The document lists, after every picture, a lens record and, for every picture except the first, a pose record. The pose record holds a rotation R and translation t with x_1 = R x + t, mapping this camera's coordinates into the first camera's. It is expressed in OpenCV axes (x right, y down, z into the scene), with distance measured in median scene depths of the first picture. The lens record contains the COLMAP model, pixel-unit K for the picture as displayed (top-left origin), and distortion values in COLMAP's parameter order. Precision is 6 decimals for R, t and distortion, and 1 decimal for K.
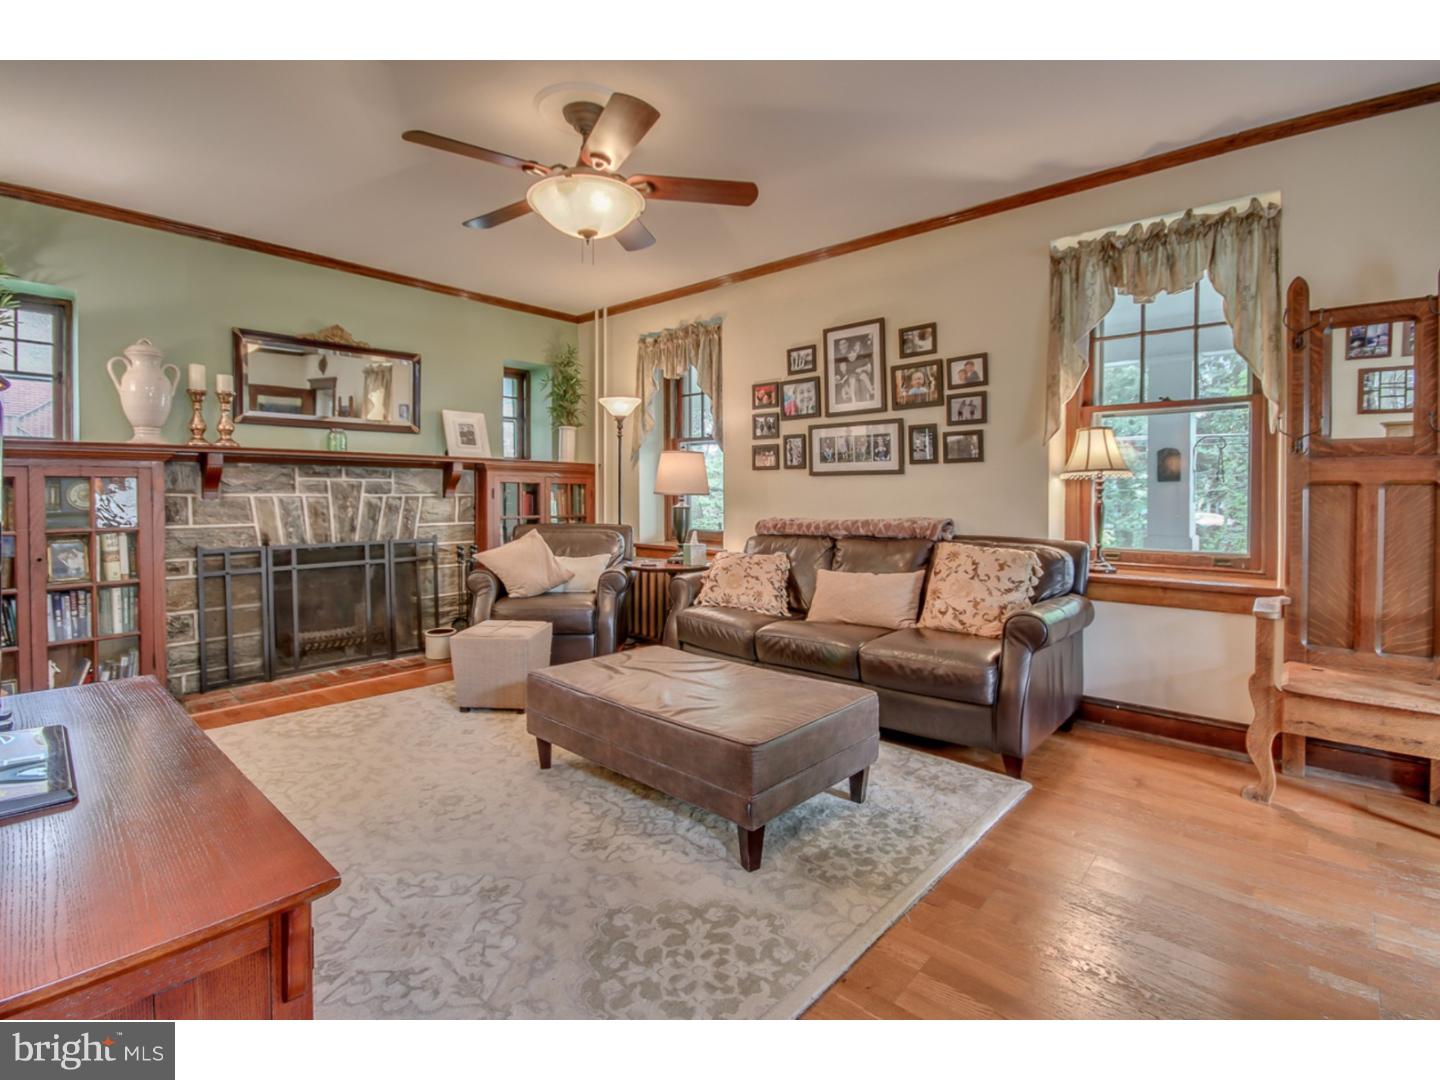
lens RADIAL K [[694.3, 0, 724.4], [0, 694.3, 524.0], [0, 0, 1]] dist [-0.003174, -0.000736]
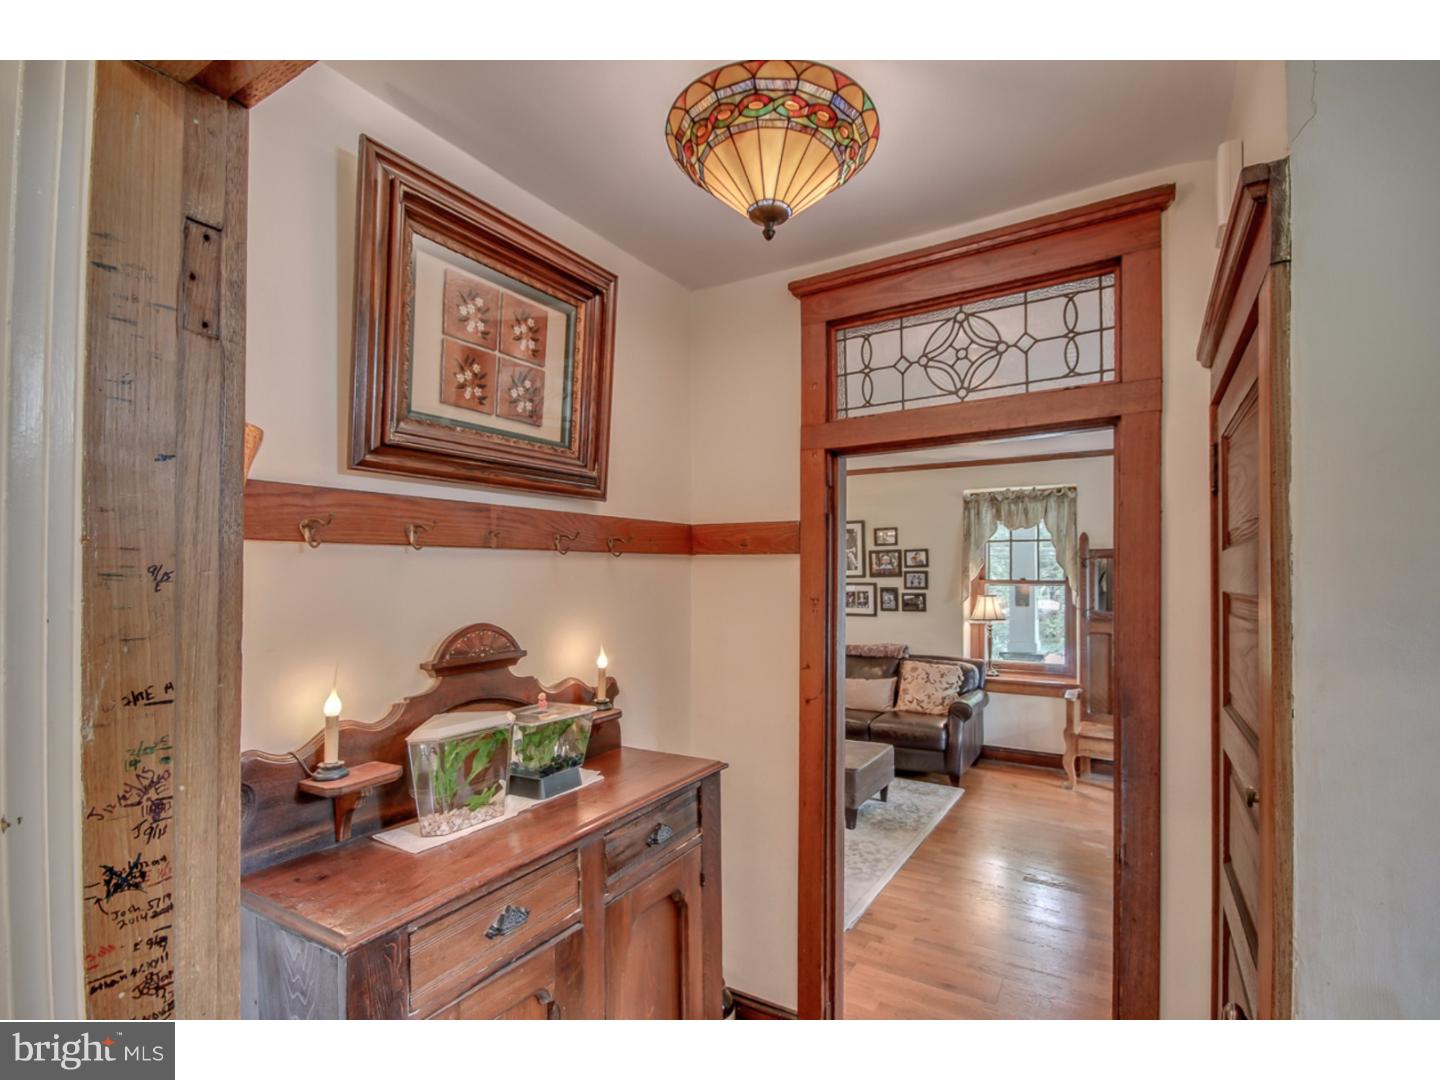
lens RADIAL K [[687.3, 0, 736.7], [0, 687.3, 608.9], [0, 0, 1]] dist [0.000466, 0.000077]
pose [[0.983274, -0.011404, 0.181775, -0.378066], [0.011227, 0.999935, 0.002001, -0.101835], [-0.181786, 0.000073, 0.983338, -0.557118]]
